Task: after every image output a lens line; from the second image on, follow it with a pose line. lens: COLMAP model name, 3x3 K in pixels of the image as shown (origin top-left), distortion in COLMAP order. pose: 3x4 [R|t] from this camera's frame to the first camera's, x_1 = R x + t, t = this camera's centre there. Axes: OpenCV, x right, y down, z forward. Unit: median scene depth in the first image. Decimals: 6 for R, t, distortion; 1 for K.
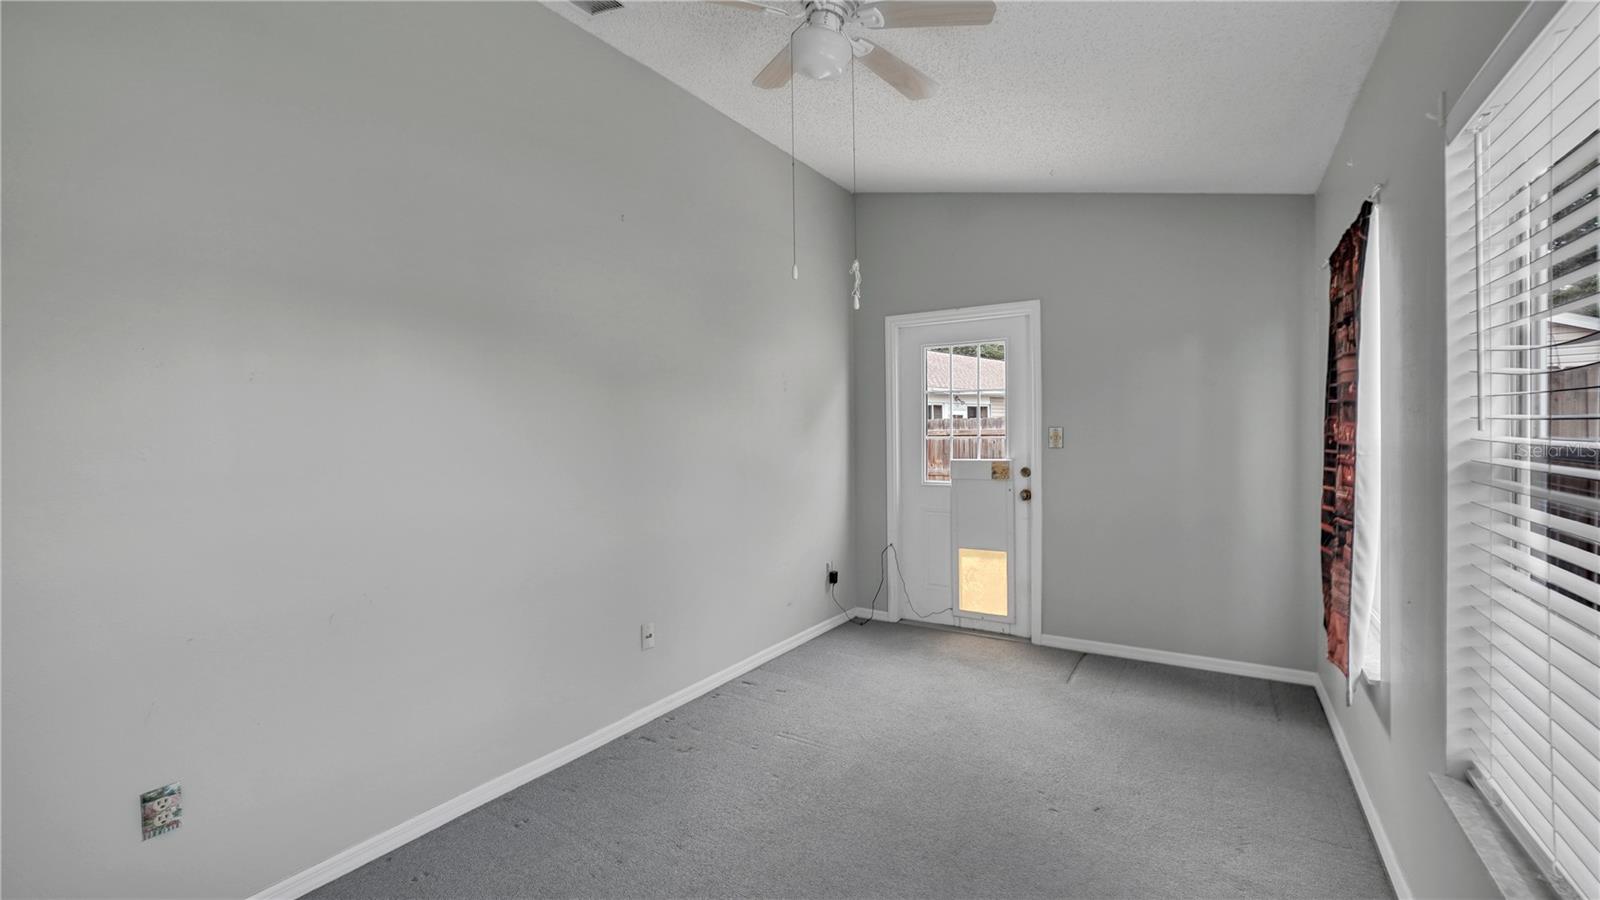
lens RADIAL K [[646.4, 0, 814.8], [0, 646.4, 447.5], [0, 0, 1]] dist [-0.035209, 0.005094]
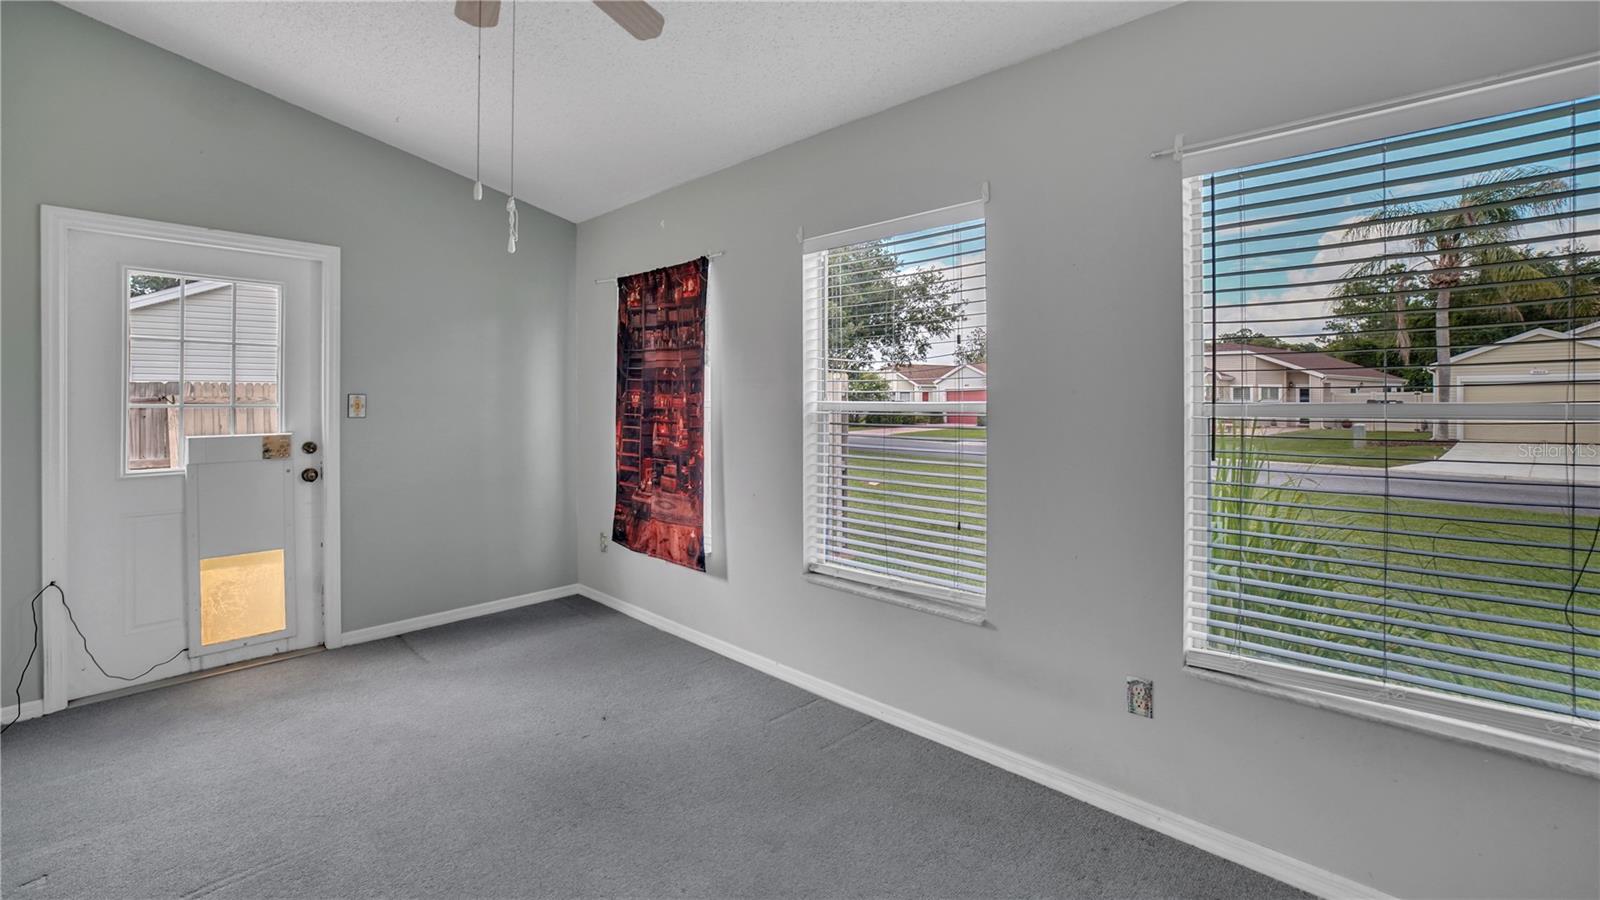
lens RADIAL K [[646.4, 0, 792.5], [0, 646.4, 404.8], [0, 0, 1]] dist [-0.035209, 0.005094]
pose [[0.194515, 0.007213, 0.980873, -0.363943], [0.021812, 0.999694, -0.011676, 0.006542], [-0.980657, 0.023666, 0.194298, 0.232931]]
